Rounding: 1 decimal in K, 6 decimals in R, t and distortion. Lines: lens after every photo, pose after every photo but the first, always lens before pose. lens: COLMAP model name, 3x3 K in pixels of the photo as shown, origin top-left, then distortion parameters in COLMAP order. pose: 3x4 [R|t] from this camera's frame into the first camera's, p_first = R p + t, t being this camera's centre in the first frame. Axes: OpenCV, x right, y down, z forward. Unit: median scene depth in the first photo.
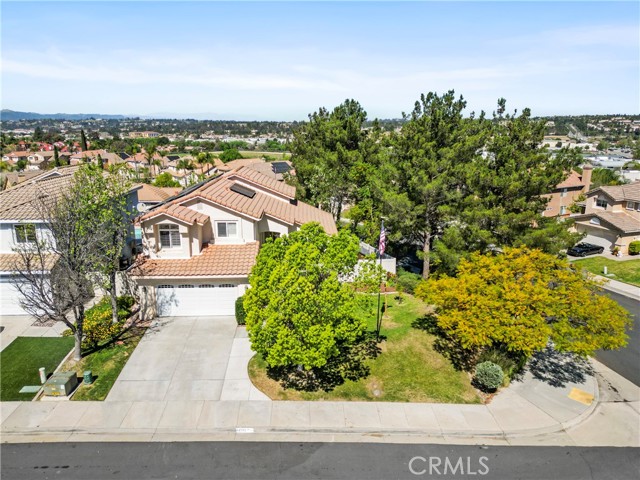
lens RADIAL K [[451.5, 0, 320.0], [0, 451.5, 240.0], [0, 0, 1]] dist [0.080745, -0.088723]
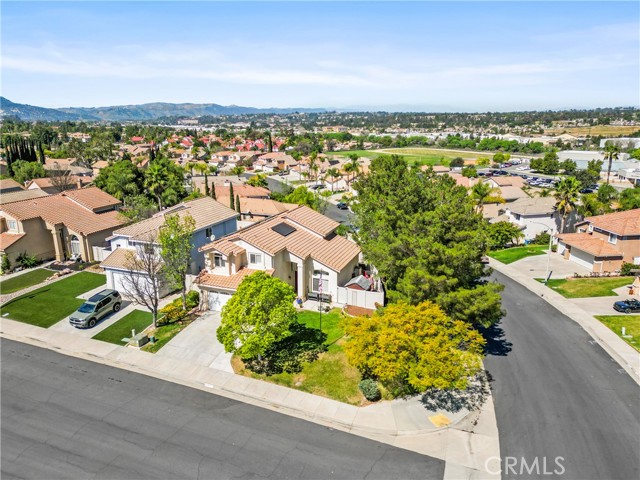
lens RADIAL K [[451.5, 0, 320.0], [0, 451.5, 240.0], [0, 0, 1]] dist [0.080745, -0.088723]
pose [[0.919262, 0.102825, -0.379979, 0.582564], [-0.095258, 0.994699, 0.038720, -0.173384], [0.381946, 0.000602, 0.924184, -0.319773]]
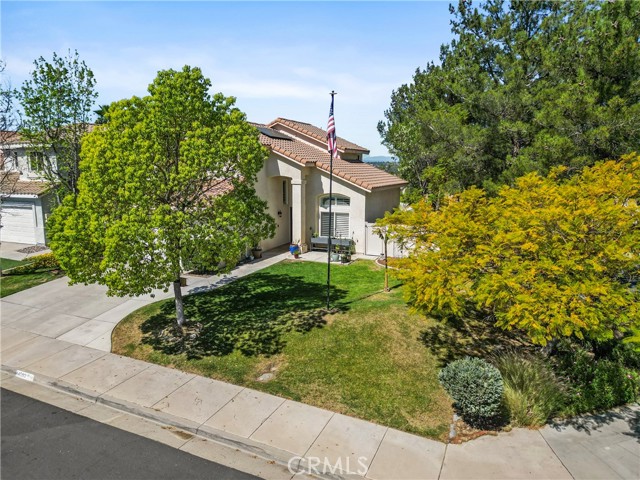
lens RADIAL K [[451.5, 0, 320.0], [0, 451.5, 240.0], [0, 0, 1]] dist [0.080745, -0.088723]
pose [[0.900134, 0.067980, -0.430276, 0.335468], [-0.107943, 0.991751, -0.069127, 0.156255], [0.422027, 0.108669, 0.900047, 0.394360]]
